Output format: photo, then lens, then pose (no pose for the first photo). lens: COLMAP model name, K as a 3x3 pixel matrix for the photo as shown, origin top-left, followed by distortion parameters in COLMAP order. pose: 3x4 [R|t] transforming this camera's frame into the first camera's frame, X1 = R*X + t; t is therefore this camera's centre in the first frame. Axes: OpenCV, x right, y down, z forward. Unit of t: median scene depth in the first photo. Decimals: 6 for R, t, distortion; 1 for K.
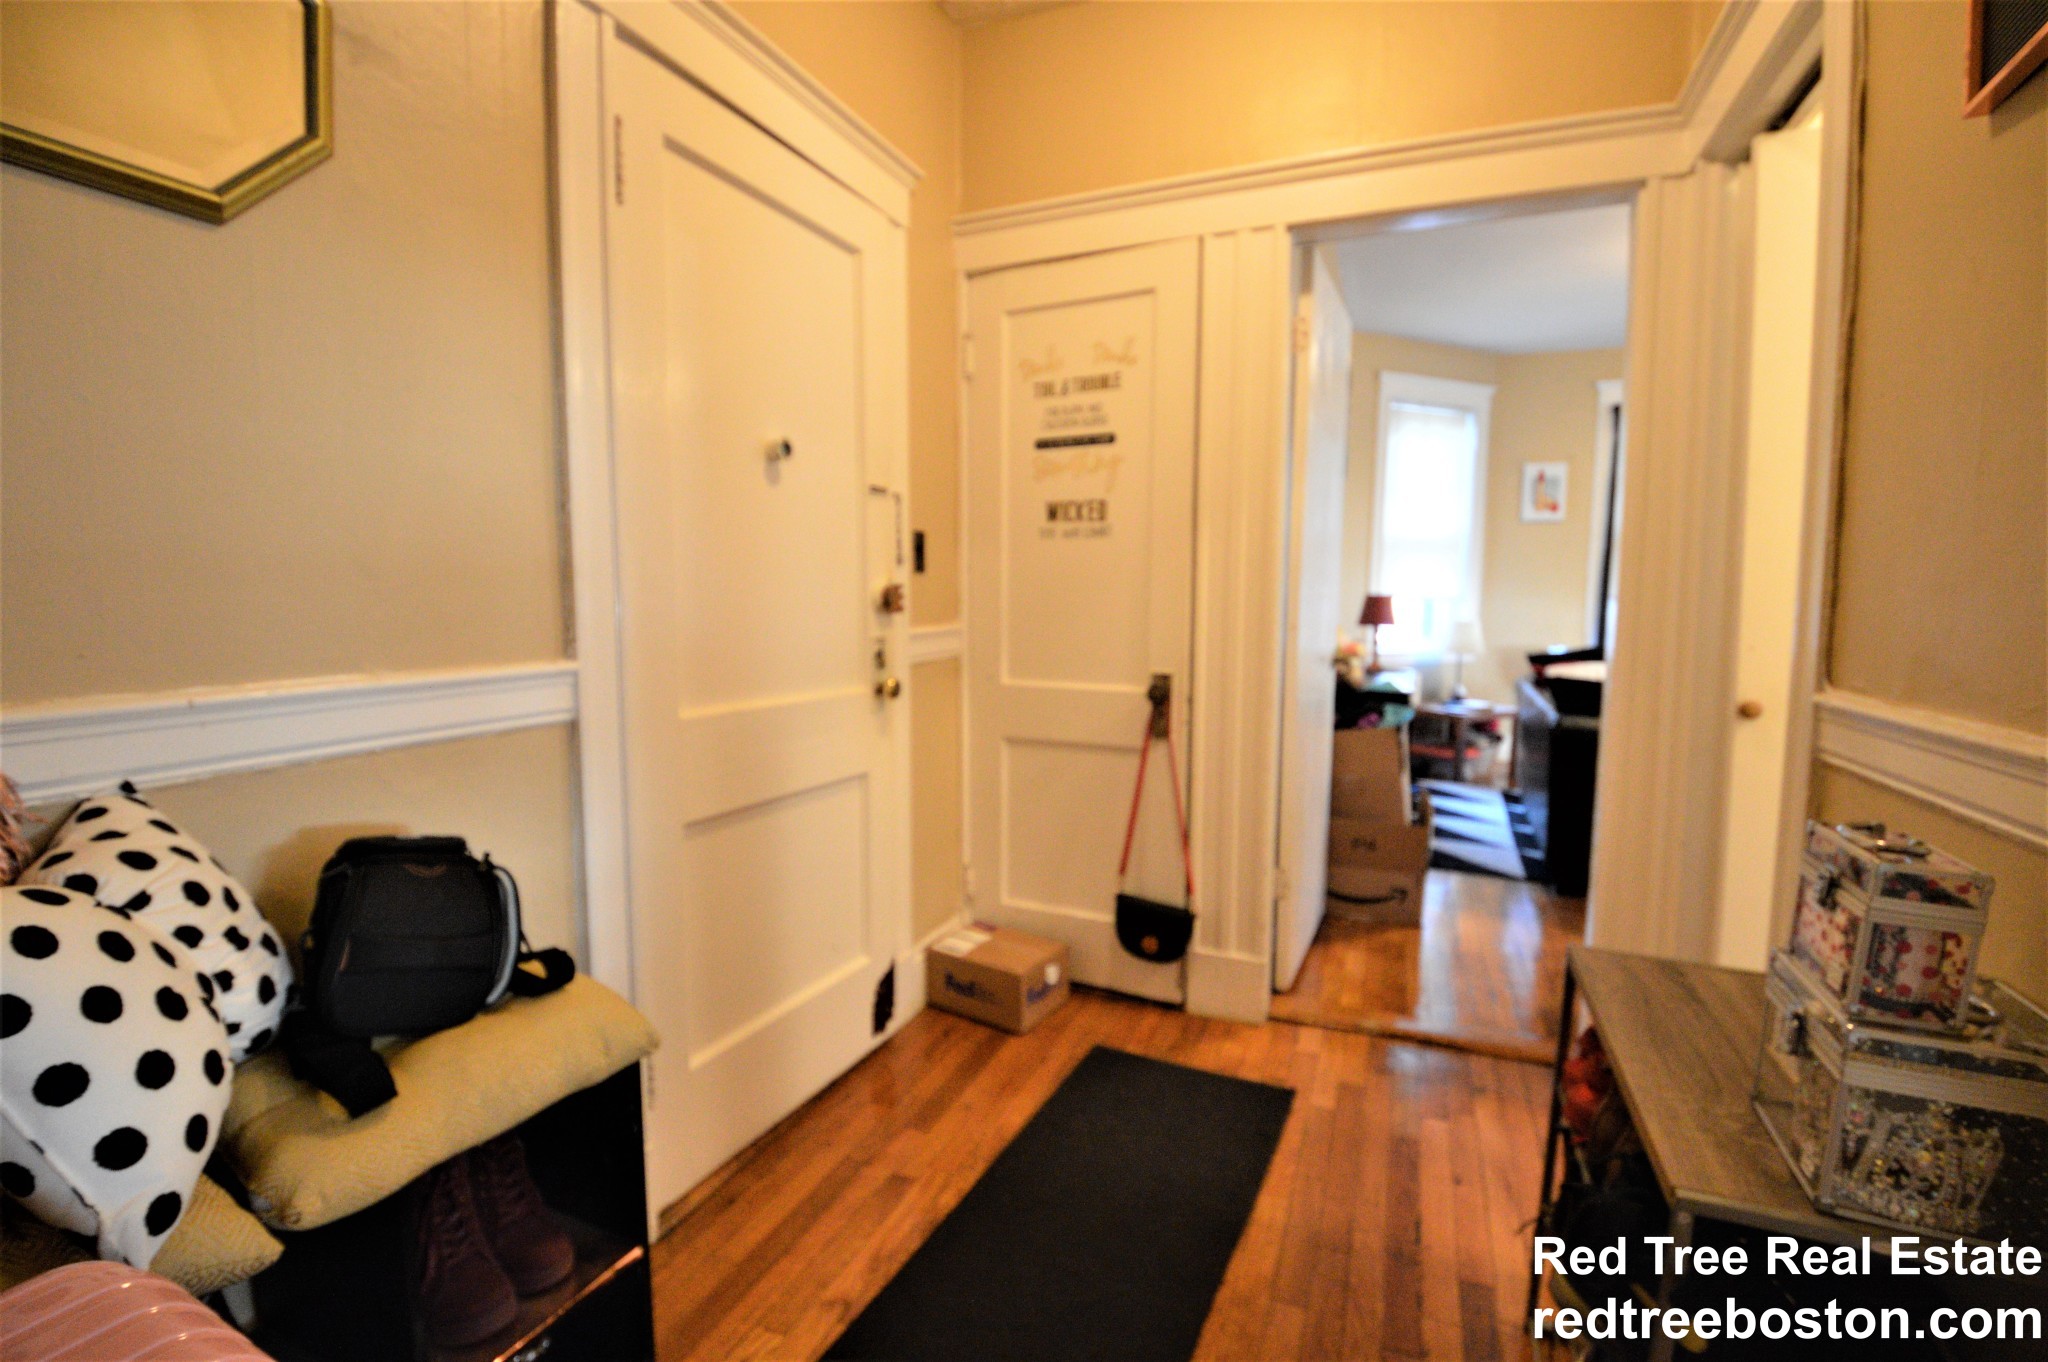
lens RADIAL K [[909.3, 0, 1013.7], [0, 909.3, 685.1], [0, 0, 1]] dist [0.026461, -0.027926]
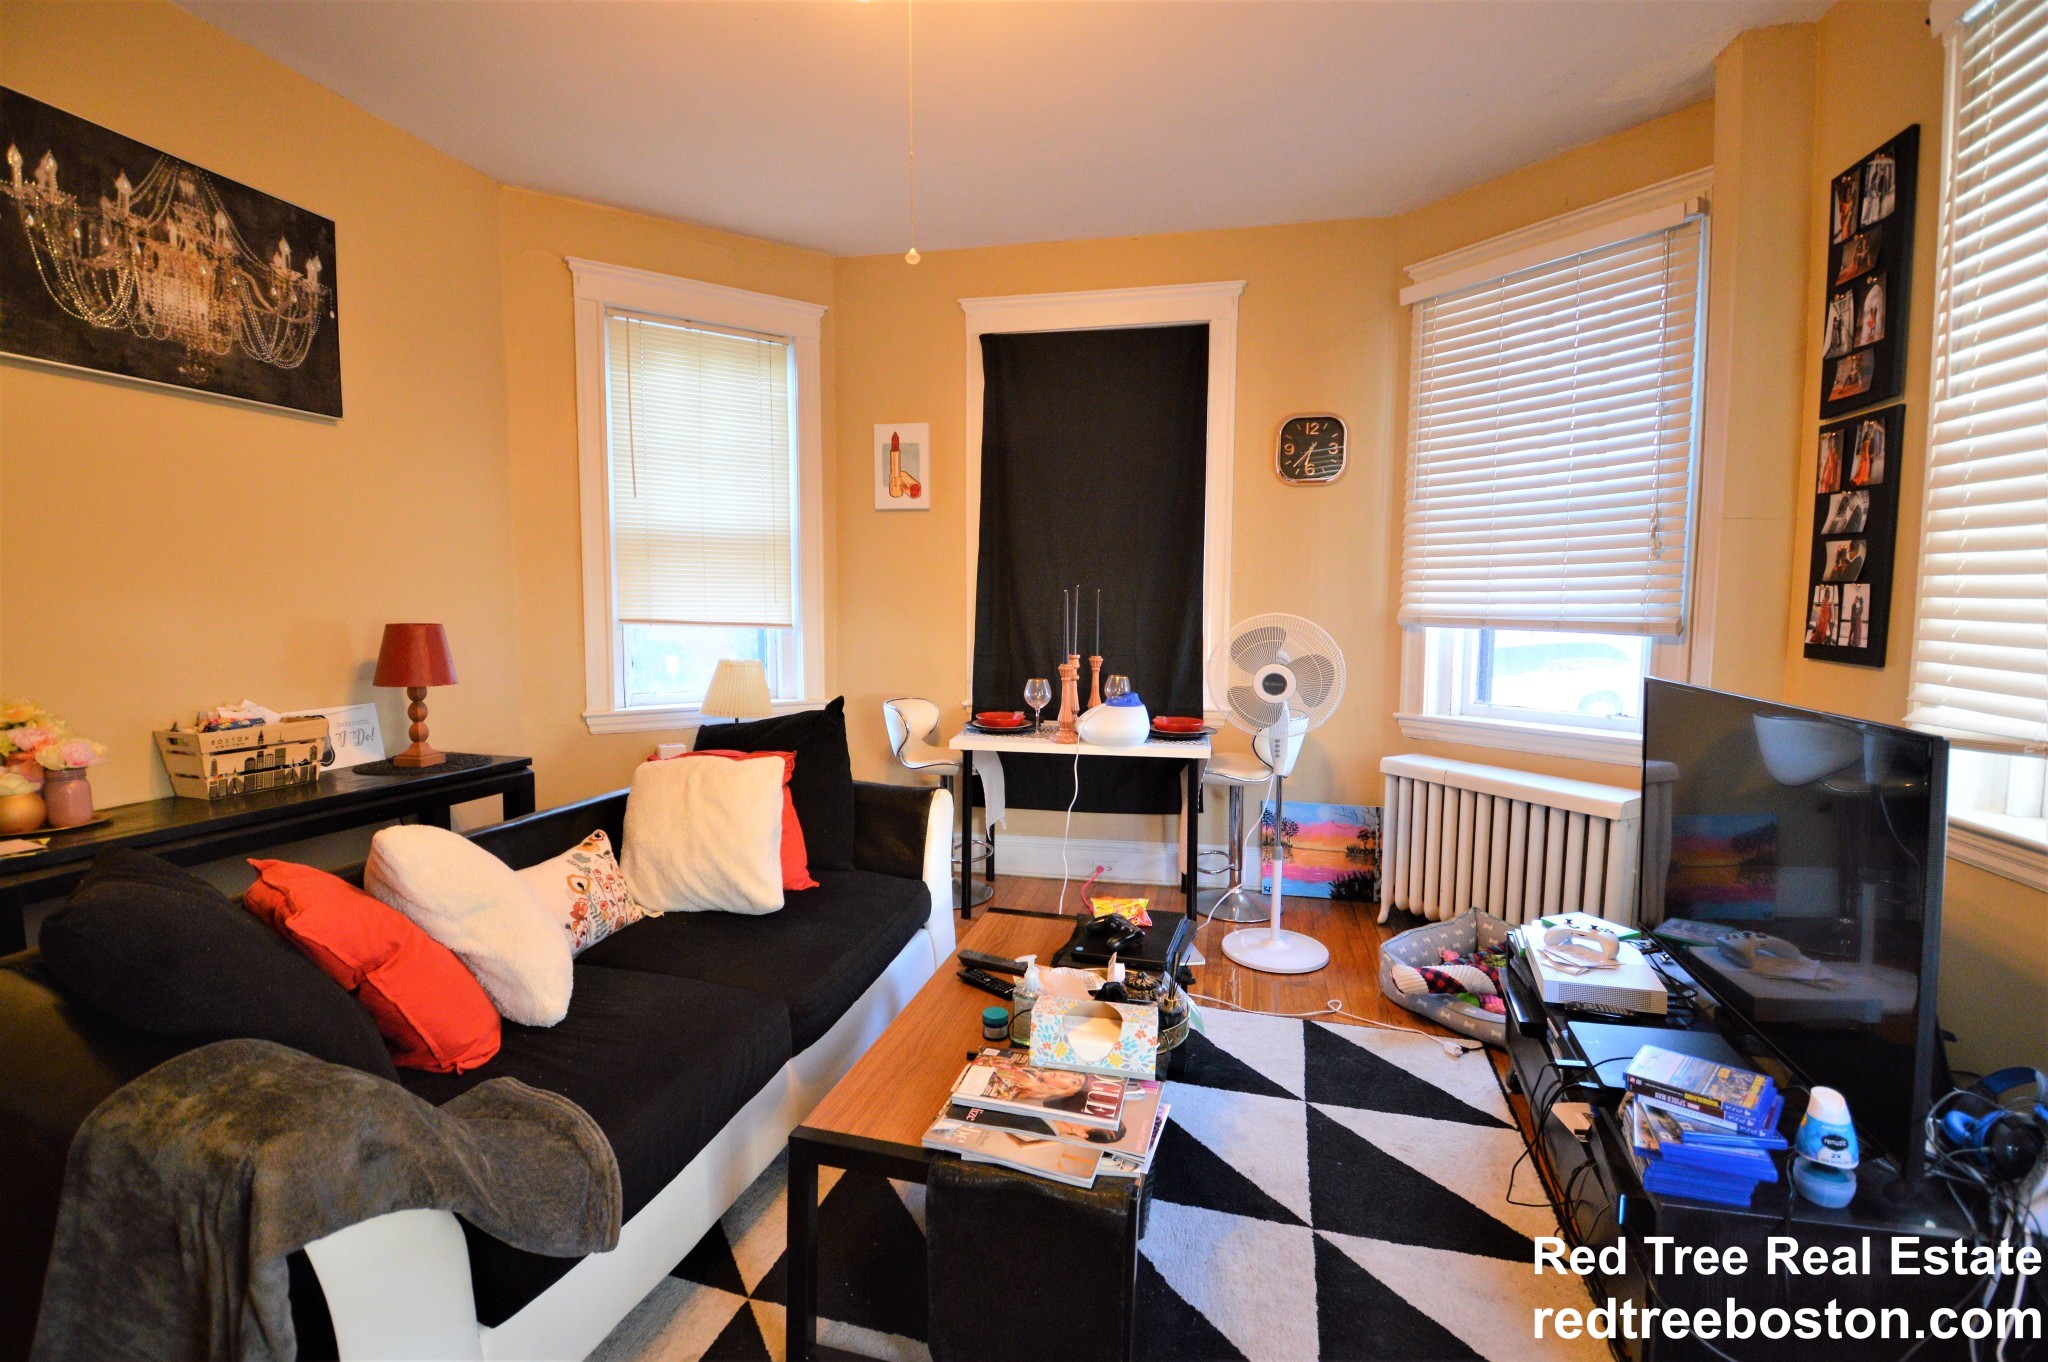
lens RADIAL K [[909.3, 0, 1013.7], [0, 909.3, 685.1], [0, 0, 1]] dist [0.026461, -0.027926]
pose [[0.985500, -0.023105, 0.168092, 0.564637], [0.025596, 0.999592, -0.012668, -0.041873], [-0.167731, 0.016787, 0.985690, 0.341558]]
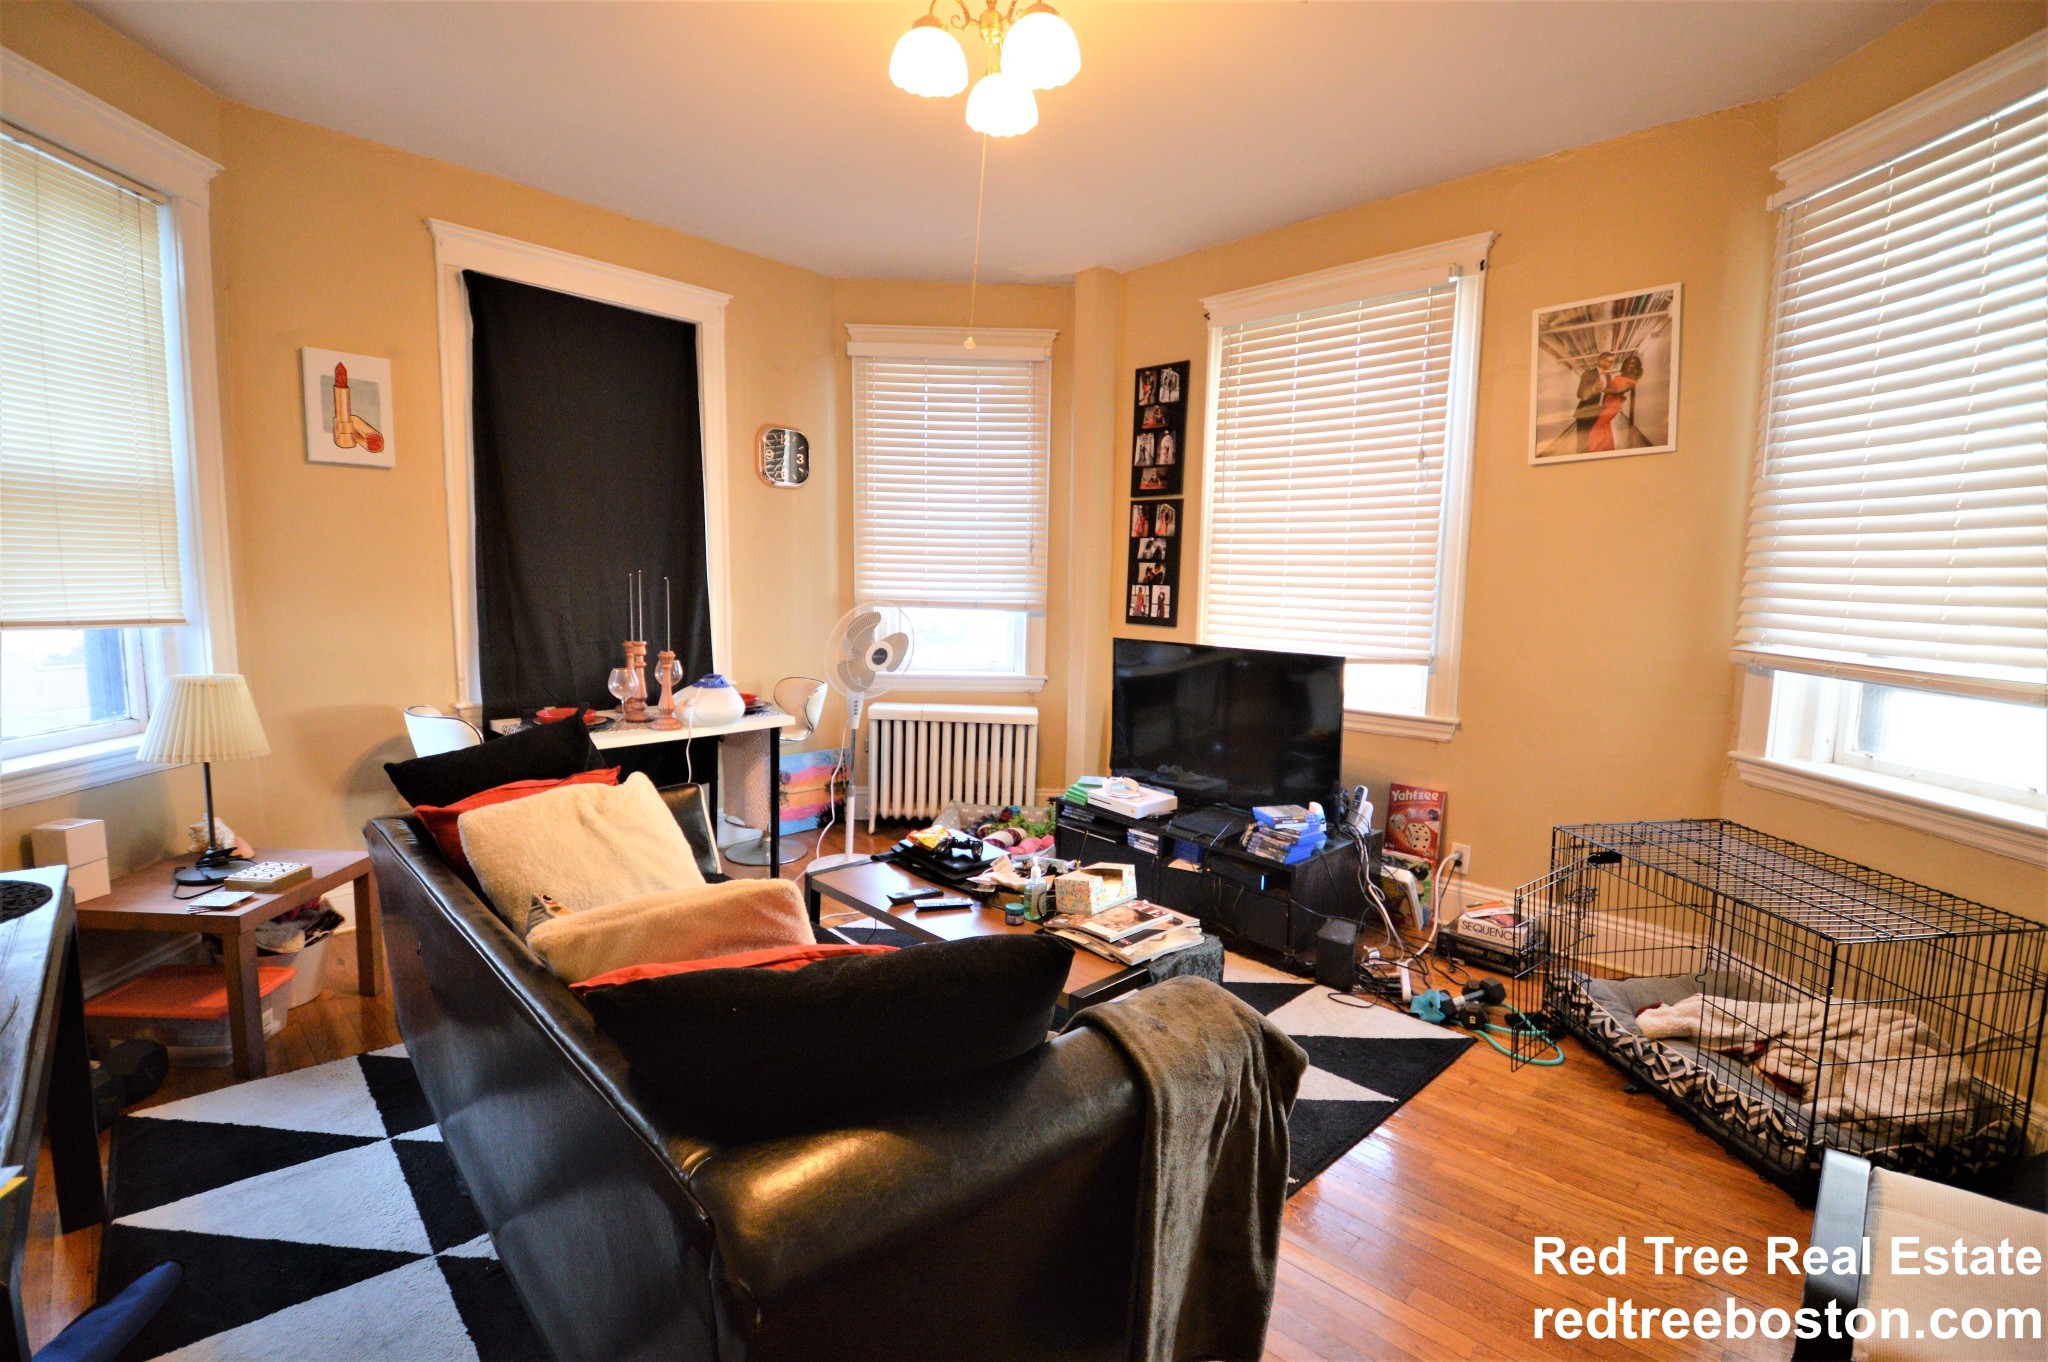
lens RADIAL K [[909.3, 0, 1013.7], [0, 909.3, 685.1], [0, 0, 1]] dist [0.026461, -0.027926]
pose [[0.377558, -0.112359, 0.919144, 0.238043], [0.082645, 0.992738, 0.087408, -0.073200], [-0.922291, 0.042961, 0.384102, 0.479122]]
